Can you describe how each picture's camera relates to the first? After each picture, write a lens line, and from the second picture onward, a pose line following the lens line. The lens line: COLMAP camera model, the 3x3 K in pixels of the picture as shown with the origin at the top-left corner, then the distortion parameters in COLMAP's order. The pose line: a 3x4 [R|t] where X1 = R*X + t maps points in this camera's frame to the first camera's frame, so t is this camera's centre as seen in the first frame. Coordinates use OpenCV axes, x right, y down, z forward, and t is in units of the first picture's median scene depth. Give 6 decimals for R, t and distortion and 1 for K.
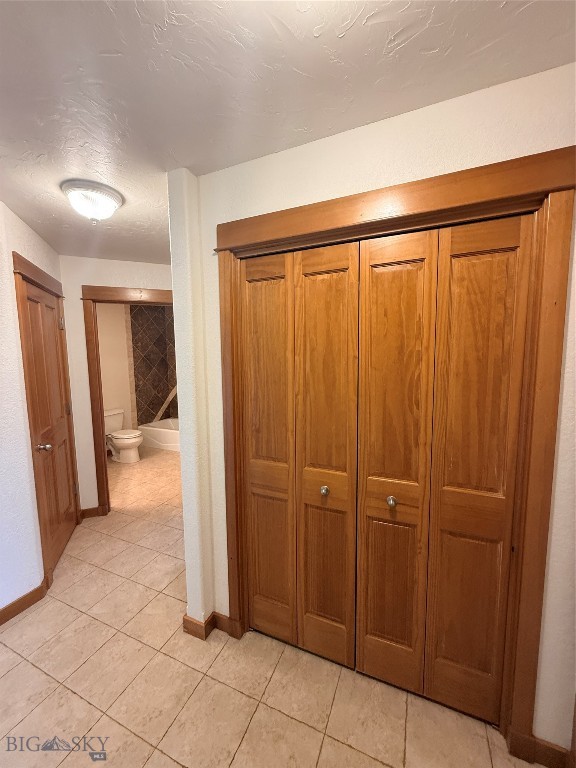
lens RADIAL K [[301.3, 0, 288.0], [0, 301.3, 384.0], [0, 0, 1]] dist [-0.000658, -0.000057]
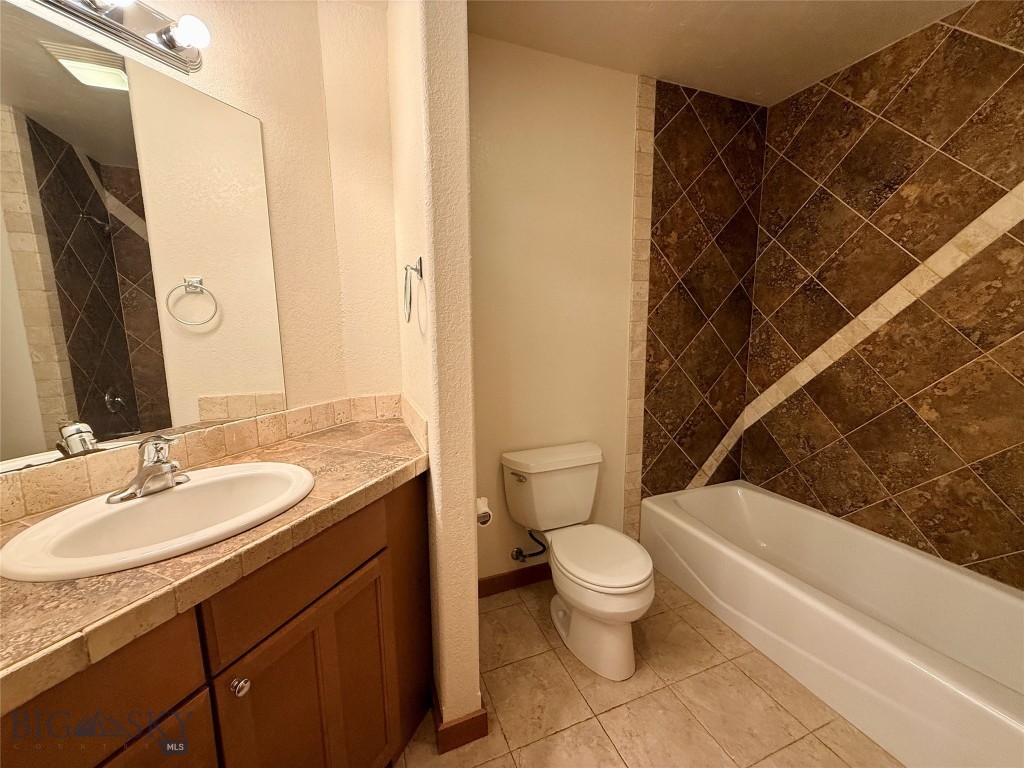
lens RADIAL K [[401.8, 0, 512.0], [0, 401.8, 384.0], [0, 0, 1]] dist [-0.000658, -0.000057]
pose [[0.701844, 0.110874, -0.703649, -0.309364], [-0.068823, 0.993746, 0.087938, -0.011249], [0.708998, -0.013292, 0.705085, 0.604448]]
